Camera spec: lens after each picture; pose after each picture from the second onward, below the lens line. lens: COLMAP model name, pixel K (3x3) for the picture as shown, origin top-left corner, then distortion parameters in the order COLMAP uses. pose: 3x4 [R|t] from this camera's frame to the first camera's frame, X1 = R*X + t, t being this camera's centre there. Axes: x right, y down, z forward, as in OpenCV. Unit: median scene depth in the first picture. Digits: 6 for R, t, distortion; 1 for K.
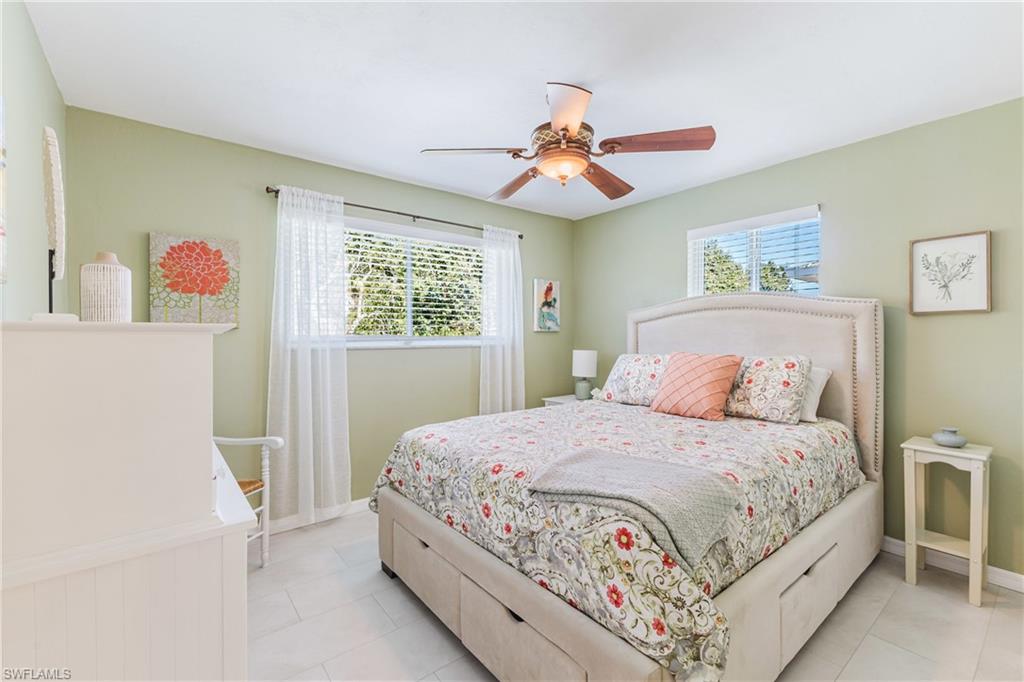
lens RADIAL K [[441.3, 0, 516.9], [0, 441.3, 338.2], [0, 0, 1]] dist [0.005676, 0.000280]
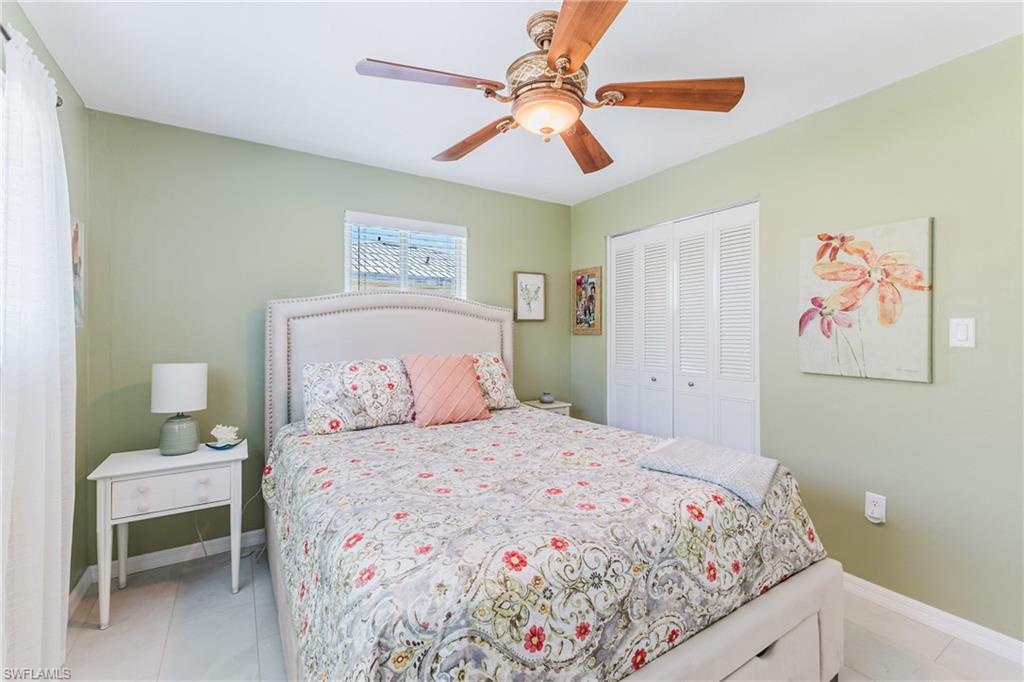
lens RADIAL K [[441.3, 0, 506.4], [0, 441.3, 333.1], [0, 0, 1]] dist [0.005676, 0.000280]
pose [[0.112329, 0.004773, 0.993660, -0.776162], [0.011630, 0.999914, -0.006118, -0.005987], [-0.993603, 0.012244, 0.112264, 1.155780]]
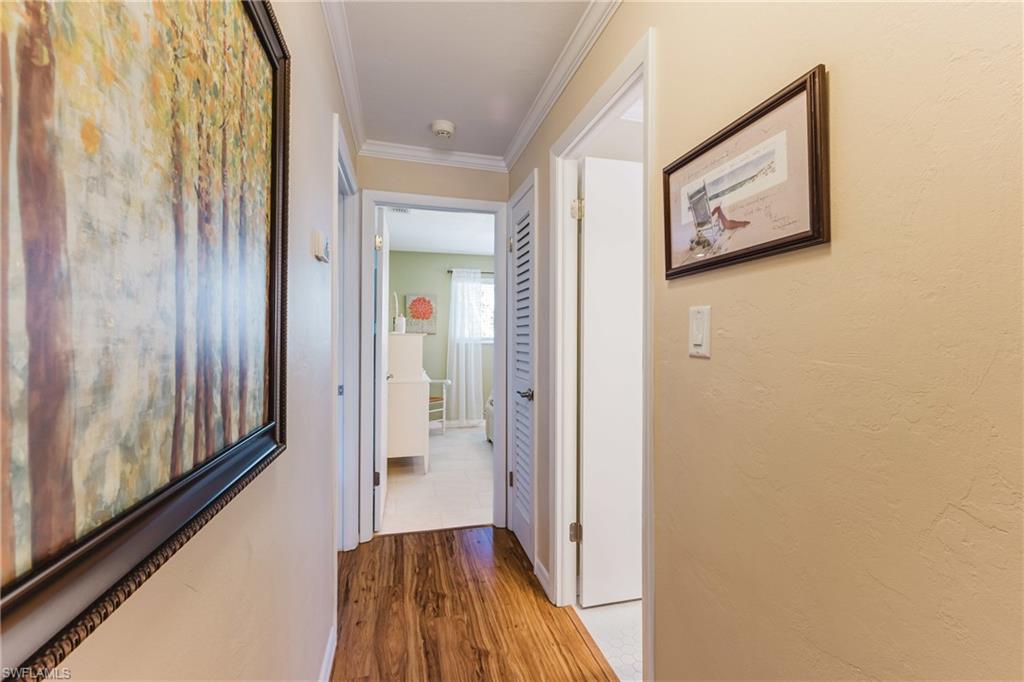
lens RADIAL K [[441.3, 0, 508.4], [0, 441.3, 336.3], [0, 0, 1]] dist [0.005676, 0.000280]
pose [[0.908299, 0.005522, -0.418285, 0.595340], [-0.010021, 0.999913, -0.008561, 0.006246], [0.418201, 0.011968, 0.908276, -0.820467]]
